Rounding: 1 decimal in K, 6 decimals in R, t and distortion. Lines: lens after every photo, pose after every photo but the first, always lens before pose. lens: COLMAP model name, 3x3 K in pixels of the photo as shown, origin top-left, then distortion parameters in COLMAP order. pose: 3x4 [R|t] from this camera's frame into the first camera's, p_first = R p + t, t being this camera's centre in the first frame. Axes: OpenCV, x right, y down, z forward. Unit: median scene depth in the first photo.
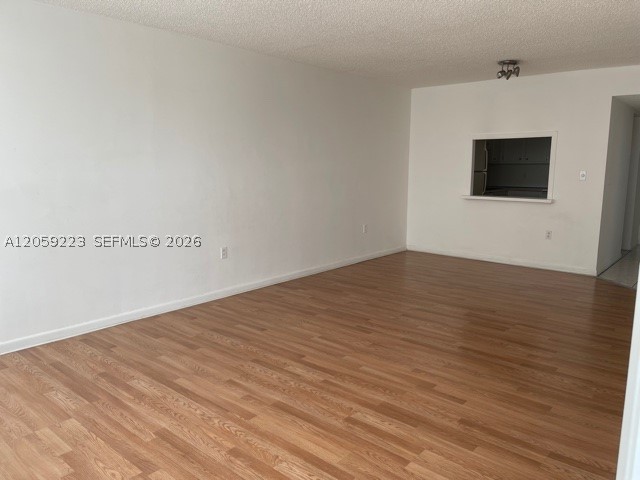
lens RADIAL K [[473.7, 0, 319.7], [0, 473.7, 239.7], [0, 0, 1]] dist [0.042764, -0.003407]
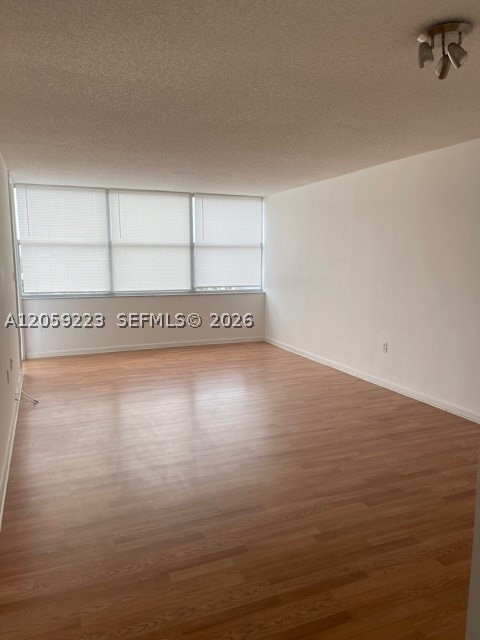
lens RADIAL K [[473.7, 0, 243.2], [0, 473.7, 324.9], [0, 0, 1]] dist [0.042764, -0.003407]
pose [[-0.449354, 0.123606, -0.884762, 0.932789], [-0.140816, 0.968201, 0.206780, -0.206430], [0.882186, 0.217506, -0.417659, 1.183663]]
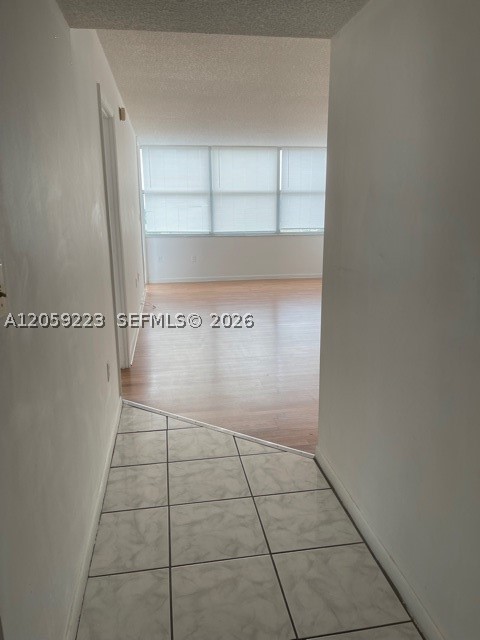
lens RADIAL K [[473.7, 0, 237.0], [0, 473.7, 319.5], [0, 0, 1]] dist [0.042764, -0.003407]
pose [[-0.652071, 0.184646, -0.735329, 1.157733], [-0.112629, 0.935535, 0.334796, -0.254789], [0.749745, 0.301130, -0.589239, 1.458666]]
